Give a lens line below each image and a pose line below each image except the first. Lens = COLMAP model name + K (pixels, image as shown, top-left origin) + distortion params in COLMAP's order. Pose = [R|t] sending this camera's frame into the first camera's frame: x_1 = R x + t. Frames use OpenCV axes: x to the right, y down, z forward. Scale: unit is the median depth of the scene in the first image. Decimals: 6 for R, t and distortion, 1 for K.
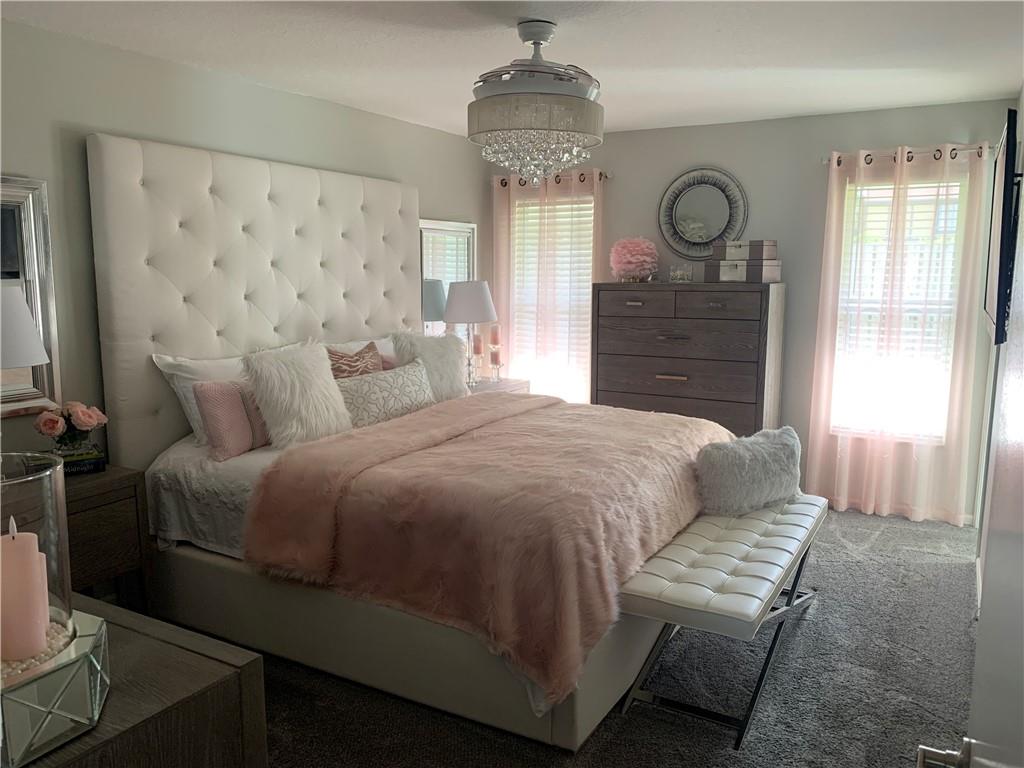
lens RADIAL K [[782.5, 0, 508.6], [0, 782.5, 390.0], [0, 0, 1]] dist [0.037266, -0.042933]
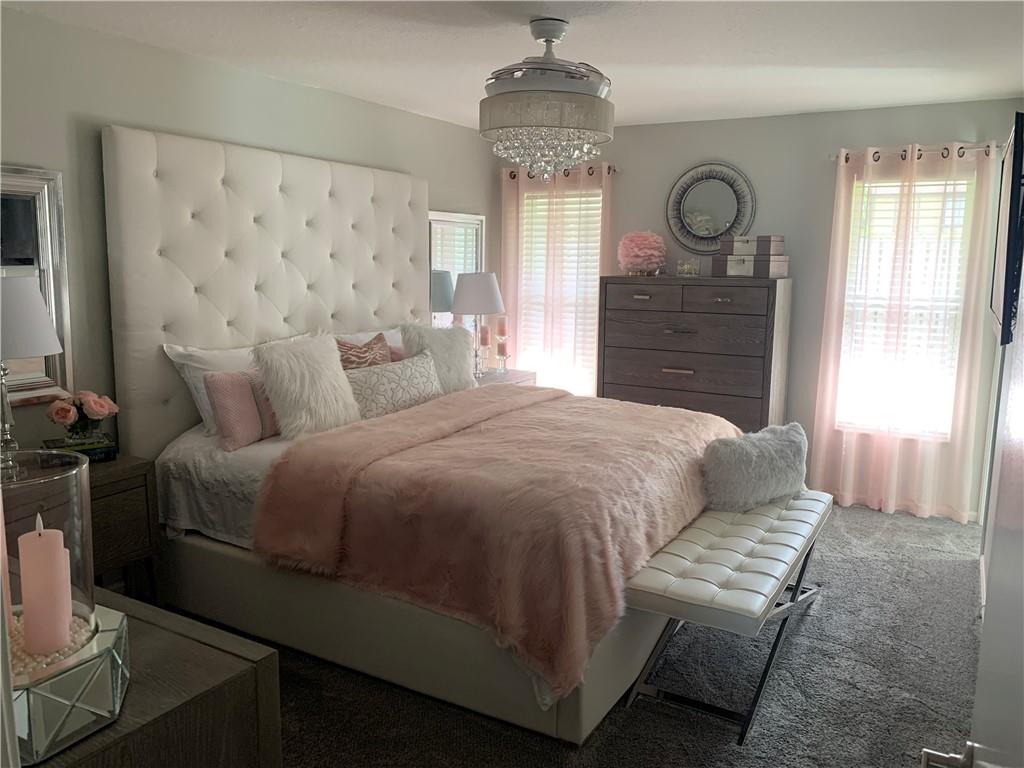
lens RADIAL K [[782.5, 0, 512.1], [0, 782.5, 375.8], [0, 0, 1]] dist [0.037266, -0.042933]
pose [[0.999937, 0.011067, -0.001851, -0.004015], [-0.011075, 0.999930, -0.004095, -0.005872], [0.001806, 0.004116, 0.999990, -0.006626]]
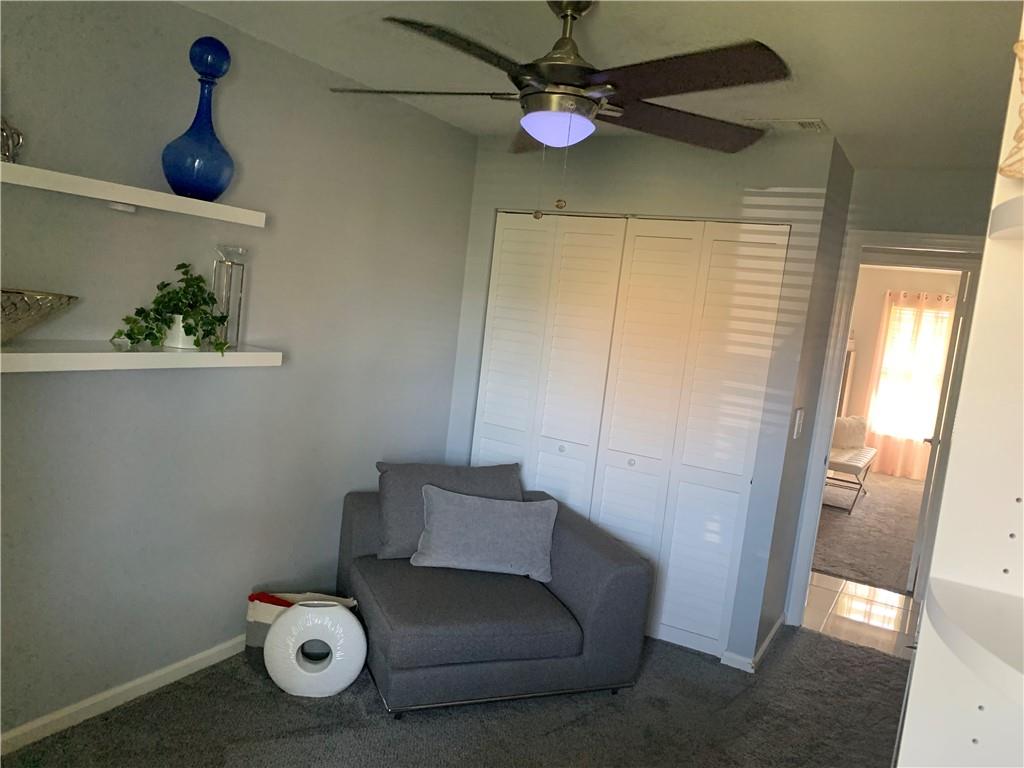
lens RADIAL K [[782.5, 0, 515.9], [0, 782.5, 384.5], [0, 0, 1]] dist [0.037266, -0.042933]
pose [[0.993982, 0.108973, 0.011193, -0.781324], [-0.108463, 0.993335, -0.038994, 0.176347], [-0.015367, 0.037546, 0.999177, -1.456012]]
